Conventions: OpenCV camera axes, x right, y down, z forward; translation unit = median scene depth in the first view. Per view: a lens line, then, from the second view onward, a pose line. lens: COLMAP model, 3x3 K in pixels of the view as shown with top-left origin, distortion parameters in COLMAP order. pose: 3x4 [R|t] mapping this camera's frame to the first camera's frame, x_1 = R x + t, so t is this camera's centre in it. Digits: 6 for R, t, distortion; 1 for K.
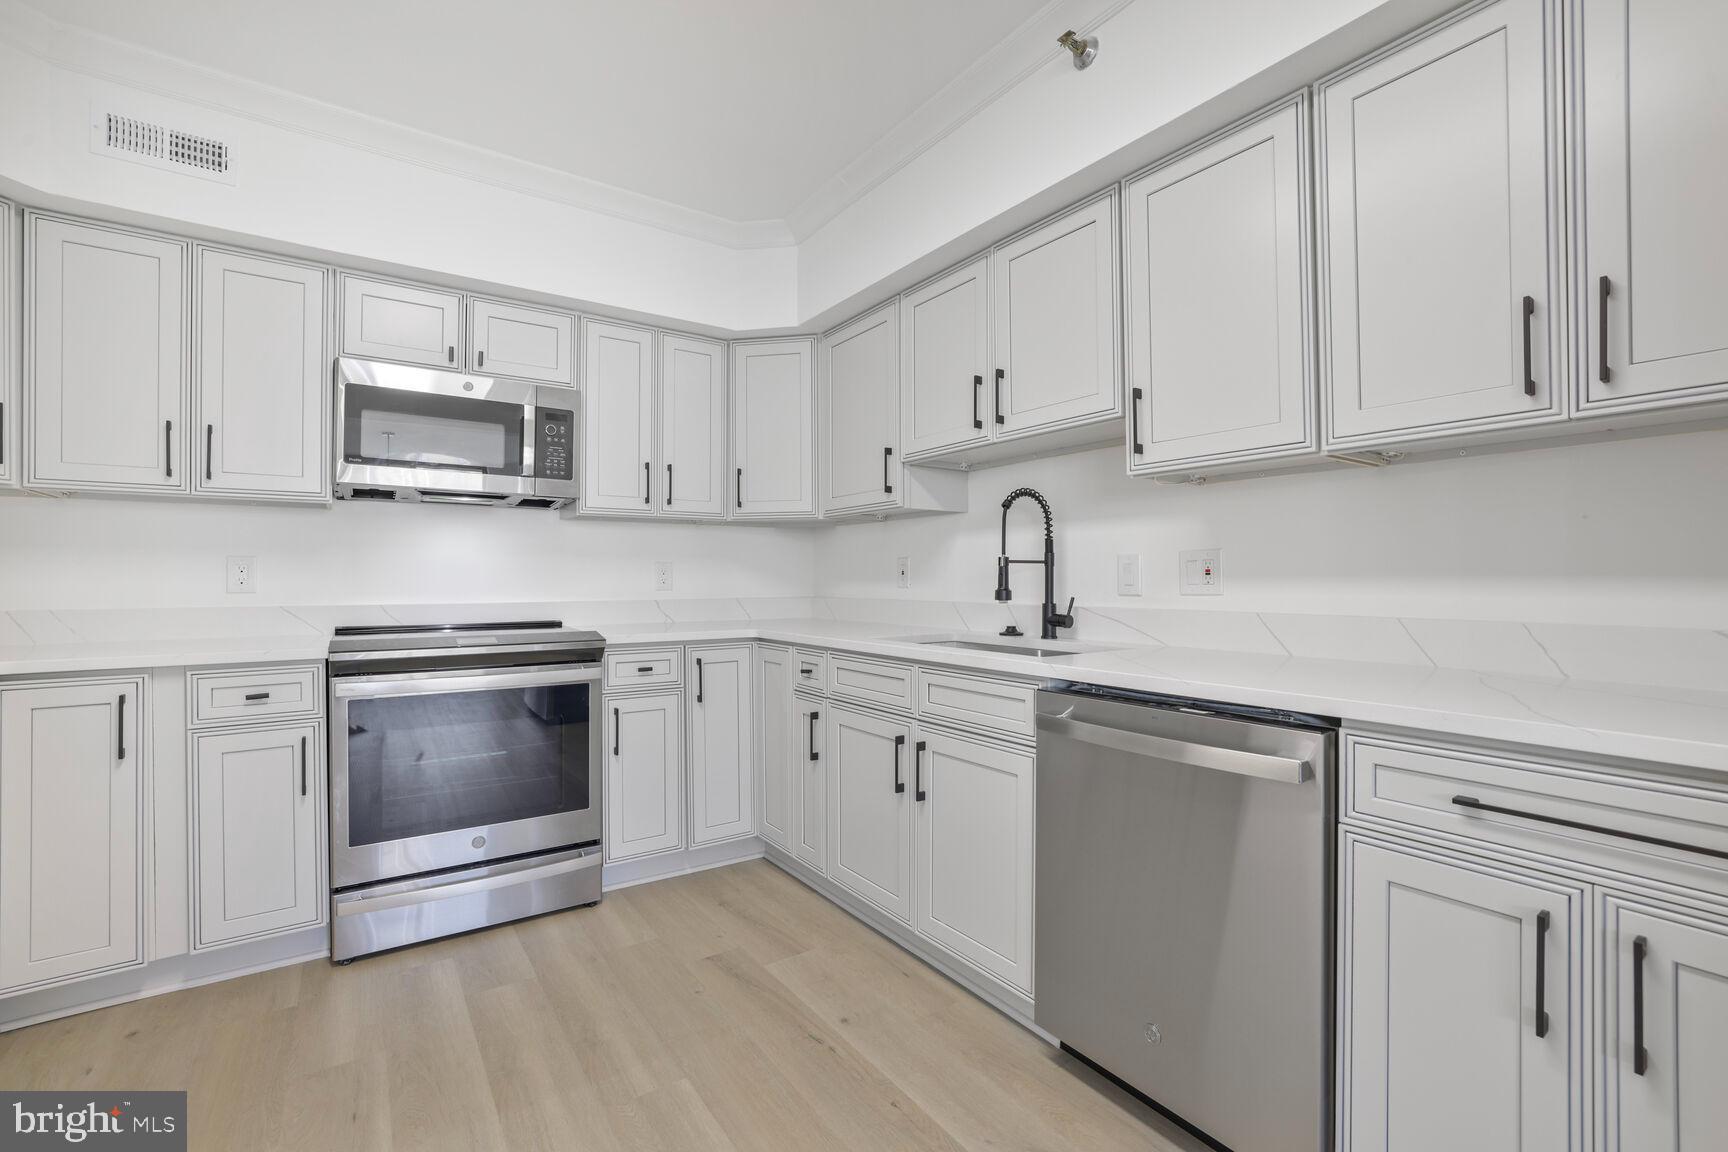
lens RADIAL K [[751.5, 0, 862.5], [0, 751.5, 574.9], [0, 0, 1]] dist [-0.016815, 0.002001]
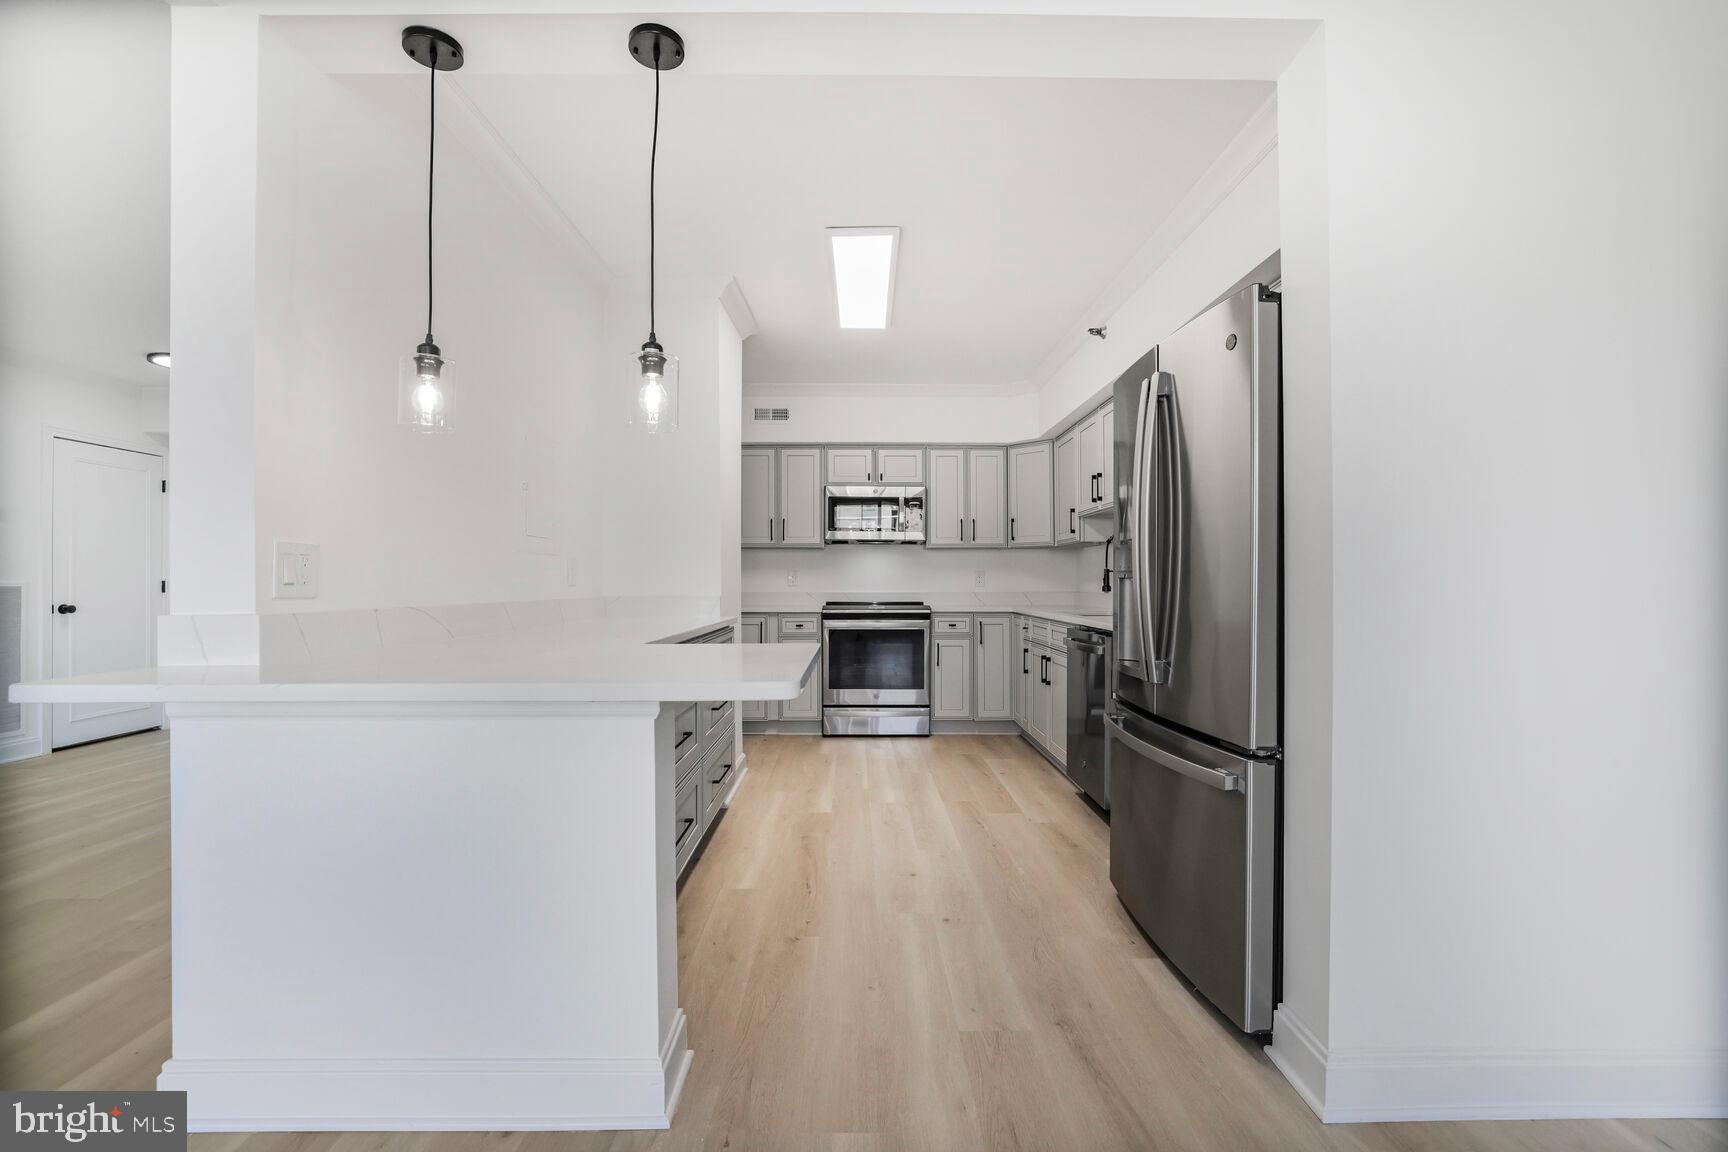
lens RADIAL K [[751.5, 0, 862.9], [0, 751.5, 579.1], [0, 0, 1]] dist [-0.016815, 0.002001]
pose [[0.832409, 0.000608, -0.554161, 0.643233], [0.001082, 0.999996, 0.002723, -0.003314], [0.554160, -0.002867, 0.832405, -0.828217]]
